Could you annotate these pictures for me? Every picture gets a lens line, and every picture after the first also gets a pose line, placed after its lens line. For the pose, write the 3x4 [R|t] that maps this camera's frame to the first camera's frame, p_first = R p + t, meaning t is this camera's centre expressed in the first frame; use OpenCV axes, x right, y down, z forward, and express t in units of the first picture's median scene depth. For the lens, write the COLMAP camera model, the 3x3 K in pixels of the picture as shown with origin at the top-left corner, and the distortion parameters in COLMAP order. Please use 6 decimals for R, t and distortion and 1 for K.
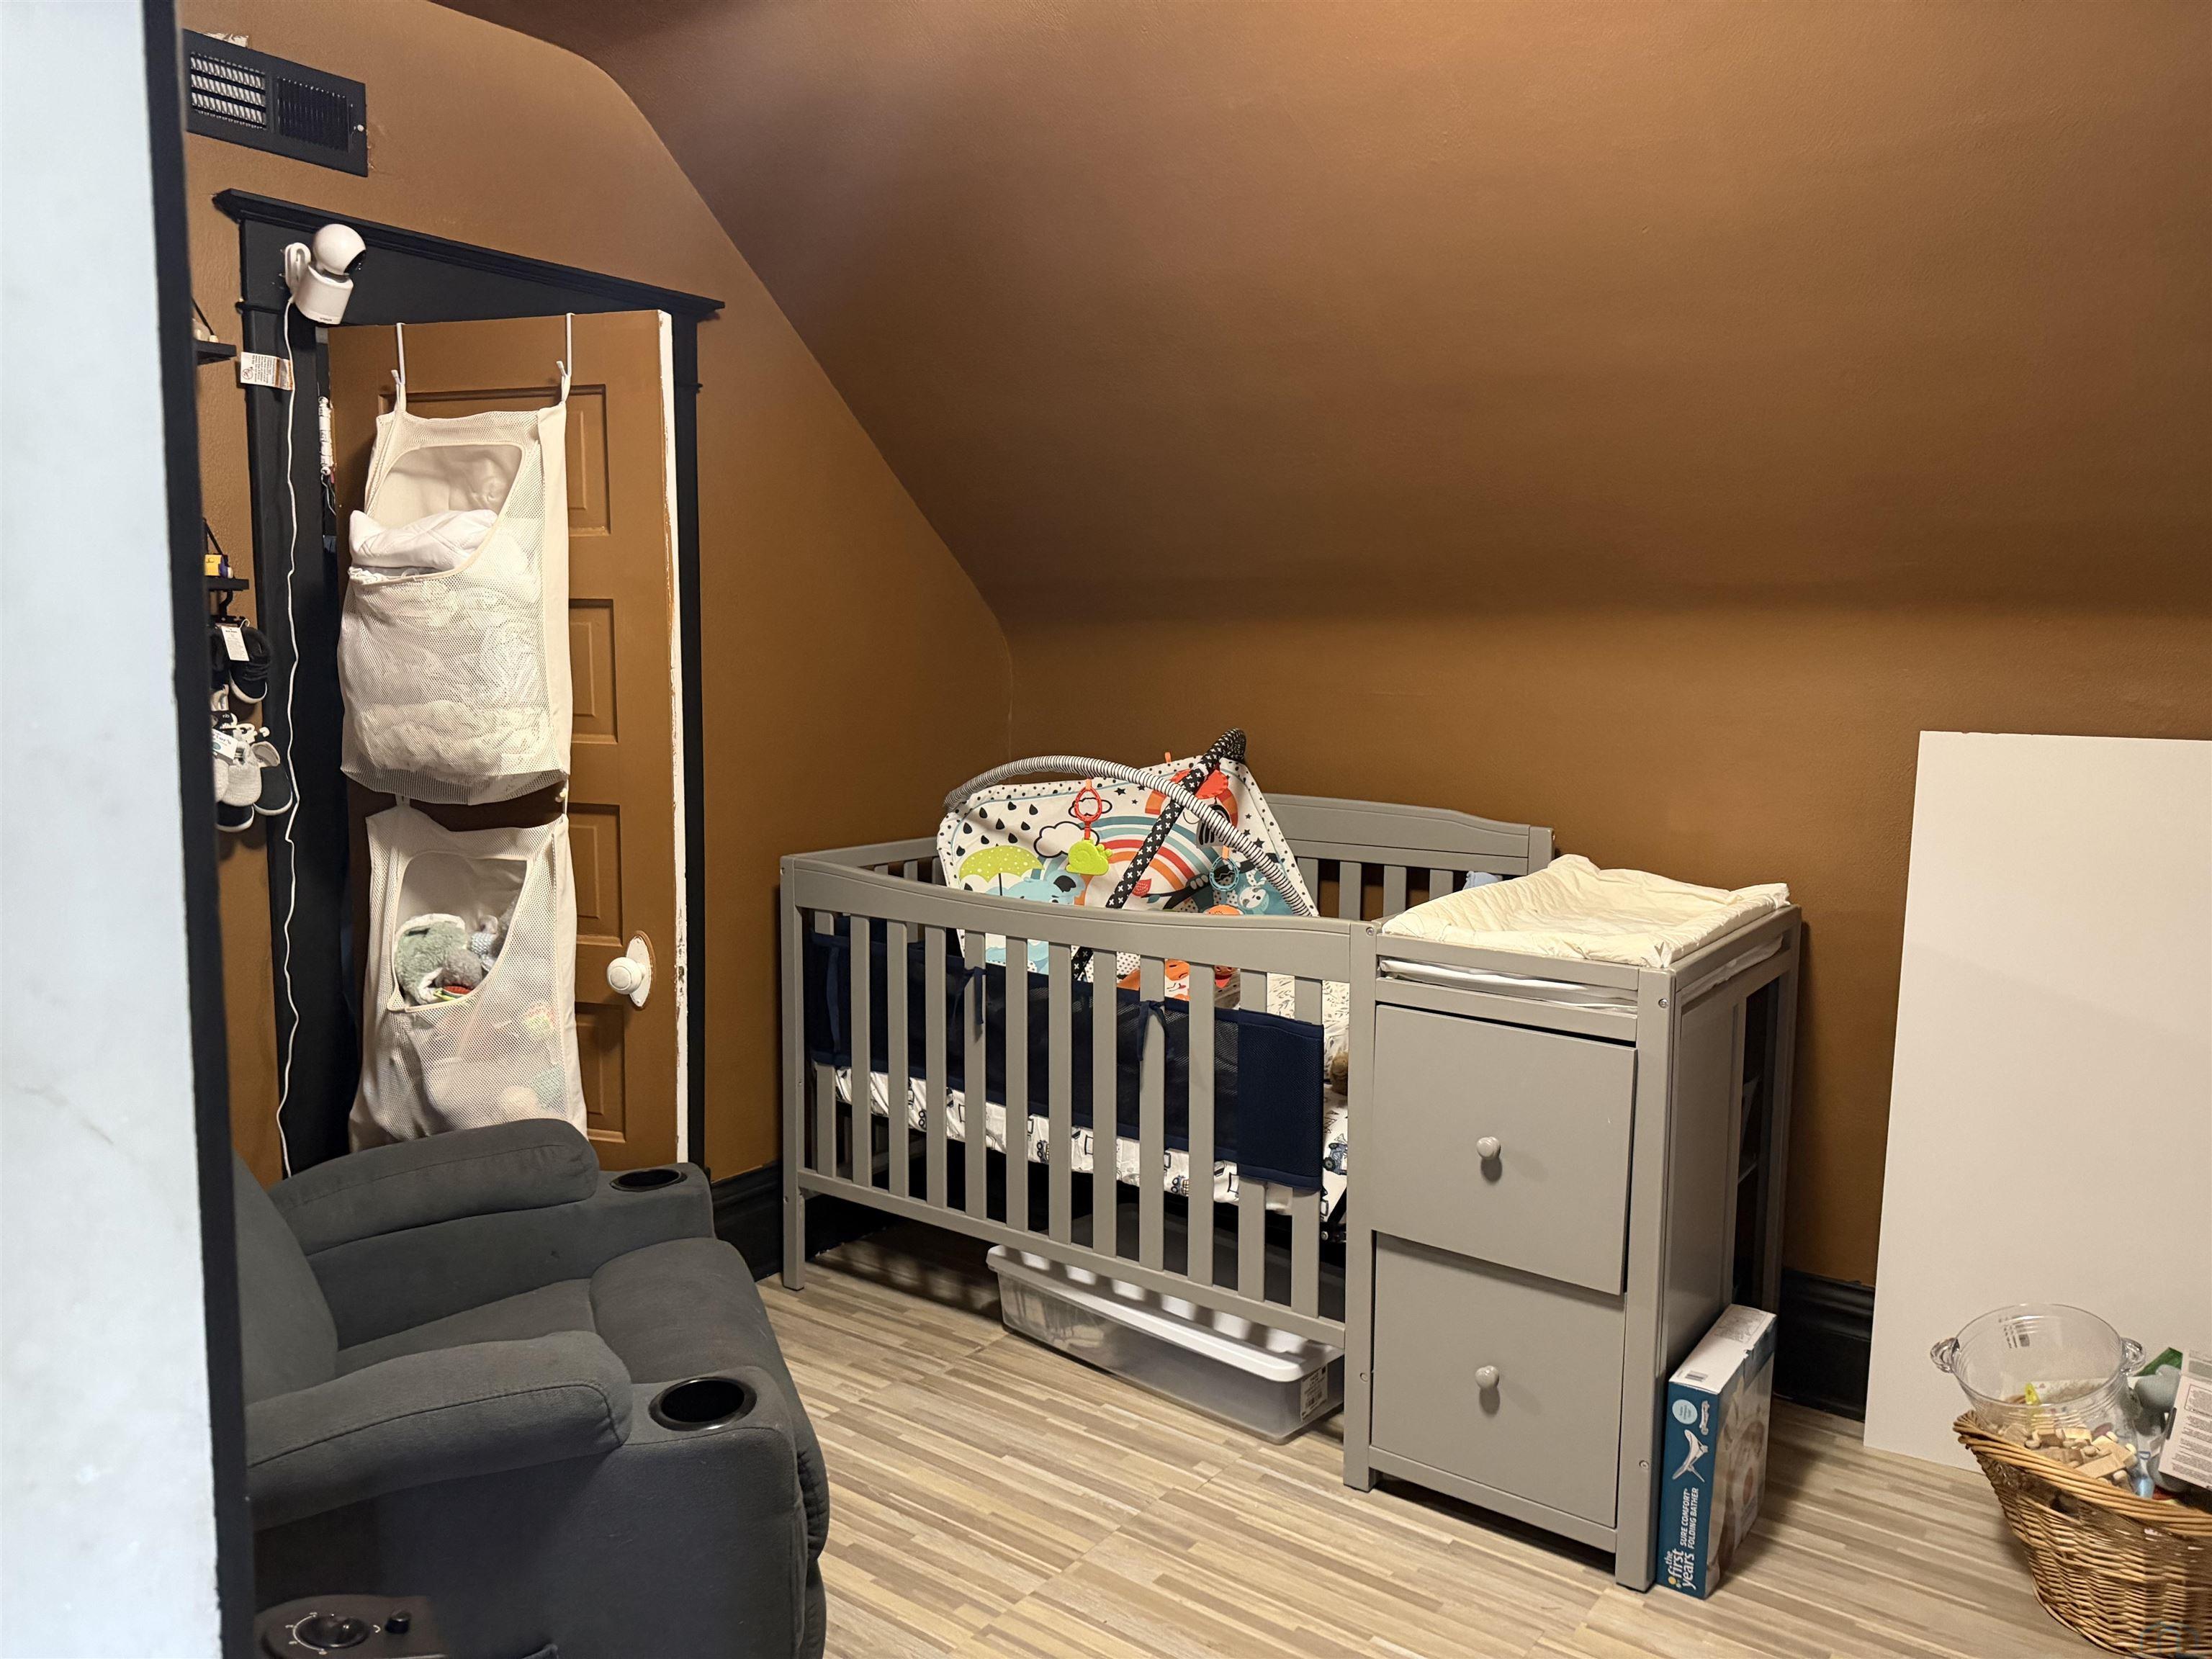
lens RADIAL K [[1560.8, 0, 1093.2], [0, 1560.8, 833.9], [0, 0, 1]] dist [-0.021822, -0.003750]
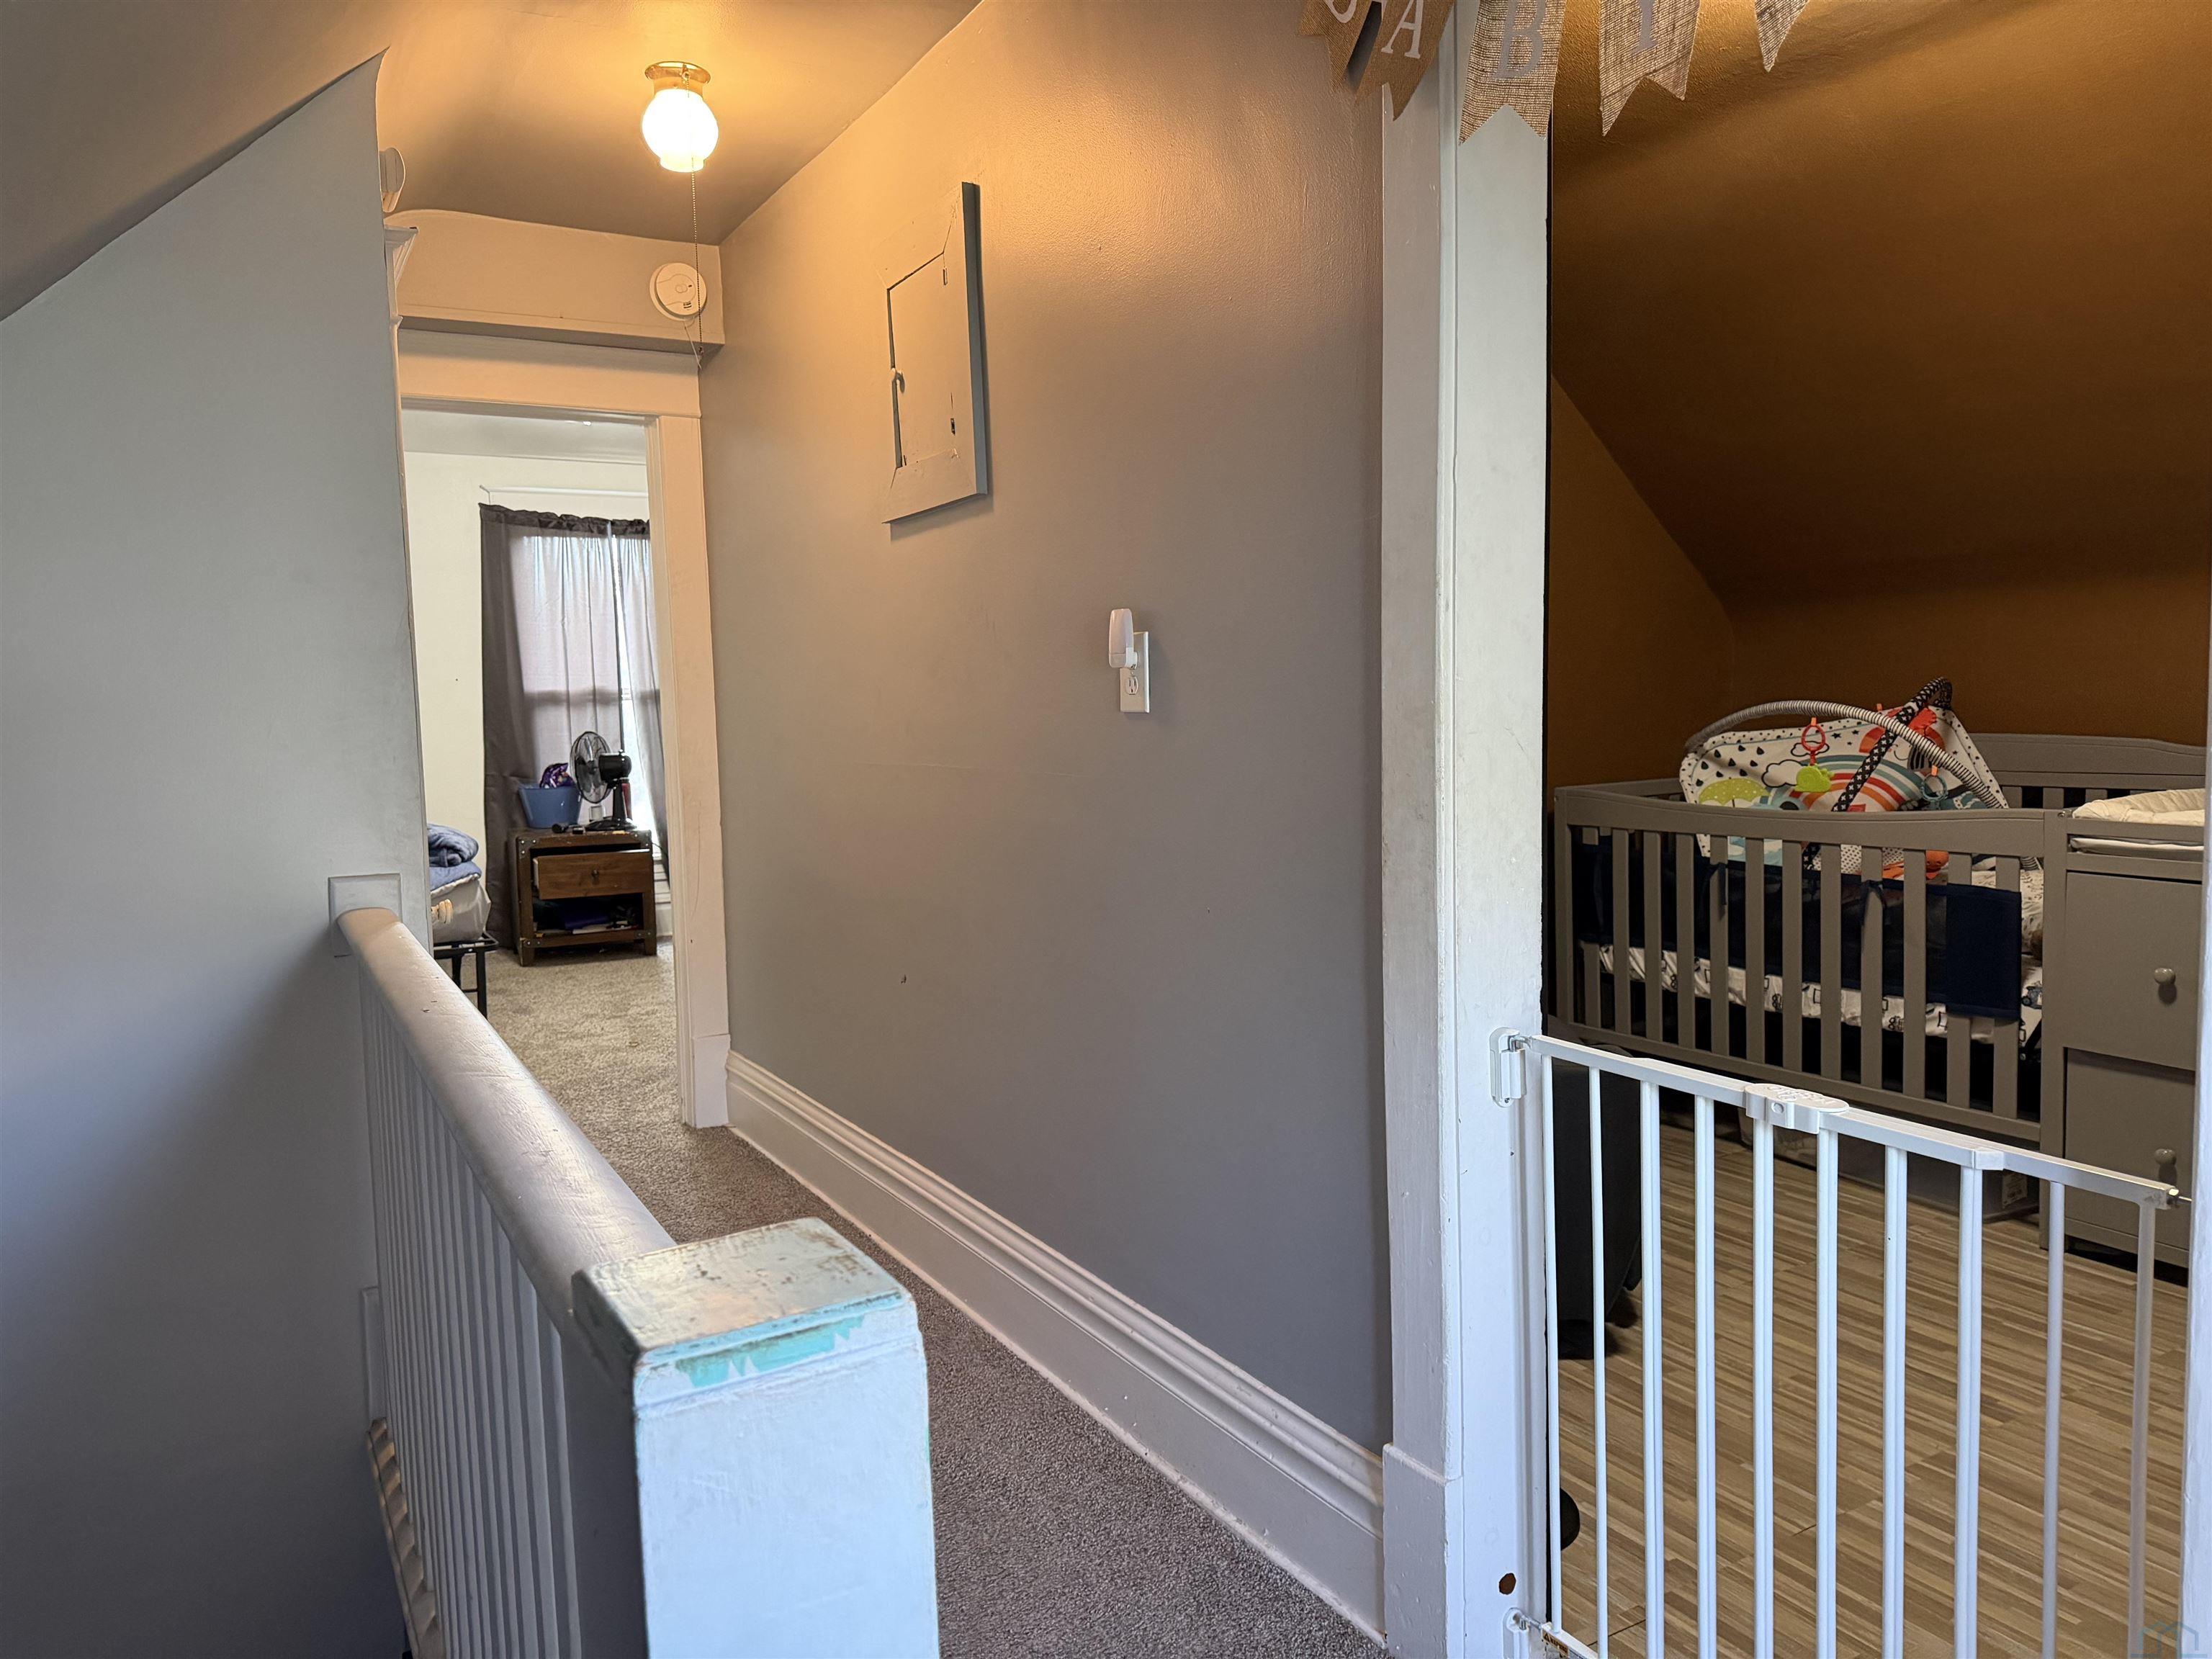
lens RADIAL K [[1560.8, 0, 1097.8], [0, 1560.8, 807.2], [0, 0, 1]] dist [-0.021822, -0.003750]
pose [[0.918807, -0.000057, -0.394708, -0.040526], [-0.012108, 0.999525, -0.028329, 0.083166], [0.394522, 0.030808, 0.918370, -0.401310]]
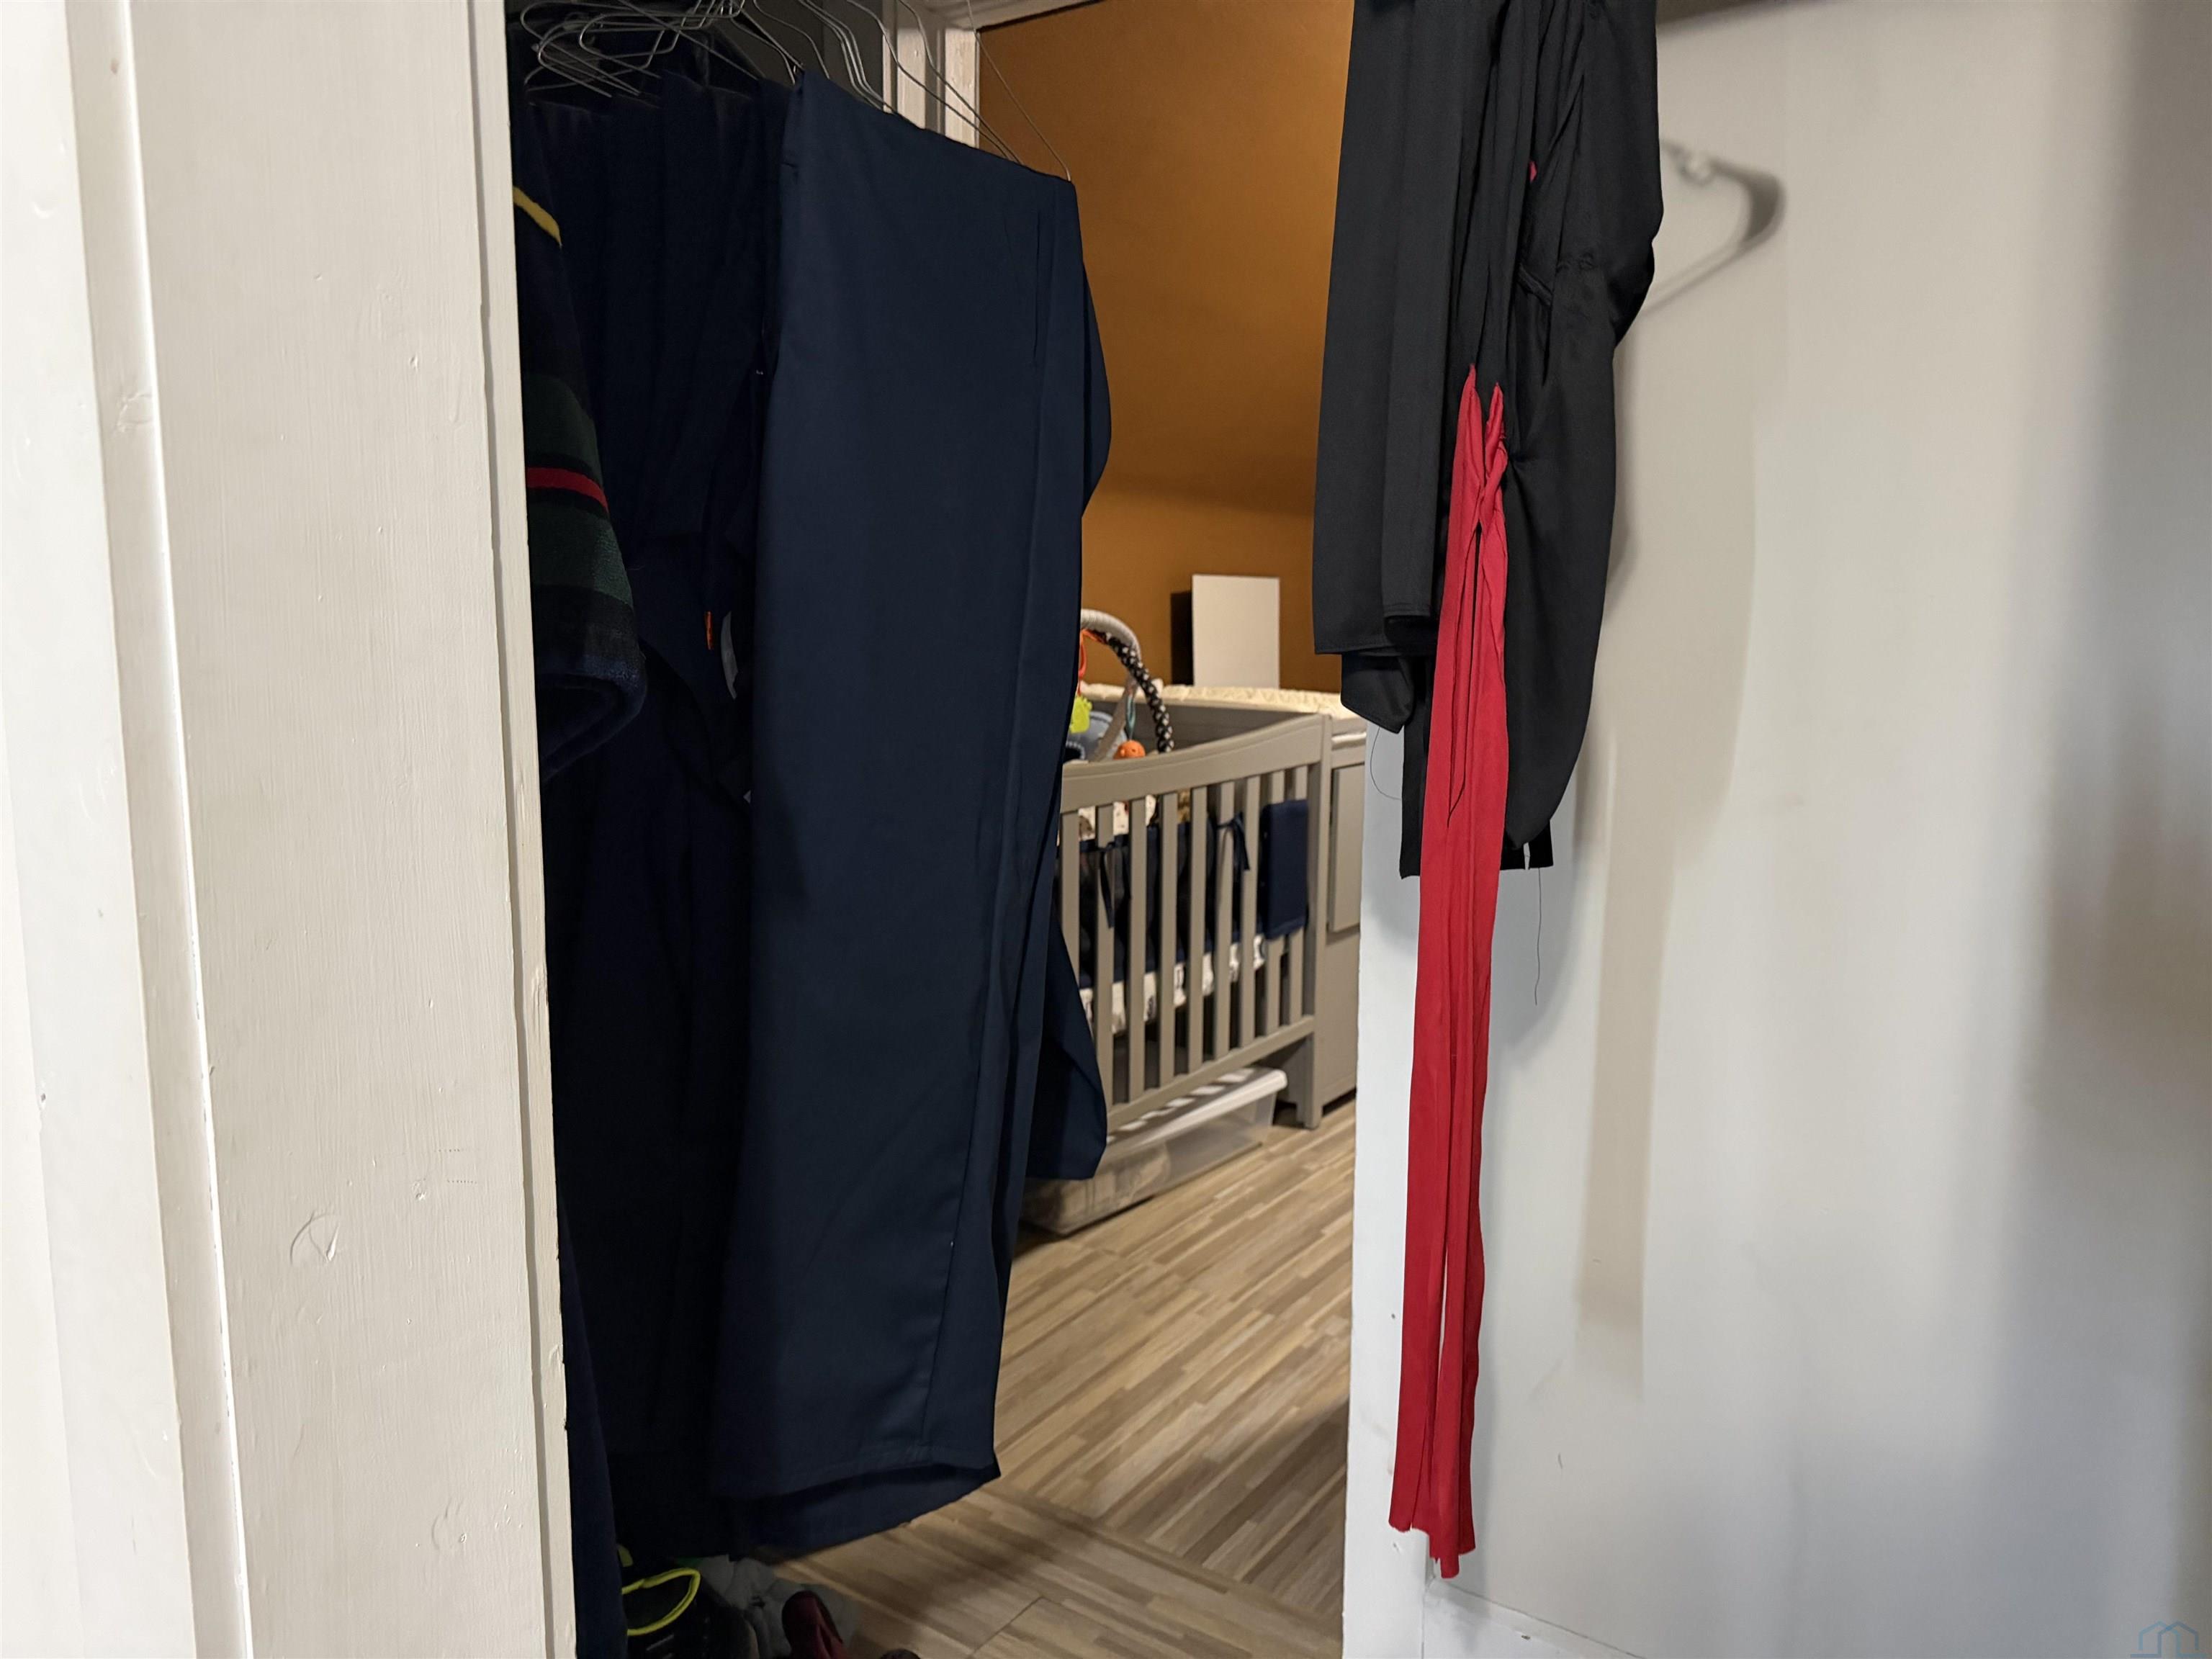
lens RADIAL K [[1560.8, 0, 1105.5], [0, 1560.8, 834.5], [0, 0, 1]] dist [-0.021822, -0.003750]
pose [[-0.049851, -0.156605, 0.986402, -0.990889], [0.106115, 0.981210, 0.161143, -0.067624], [-0.993104, 0.112705, -0.032296, 1.039122]]
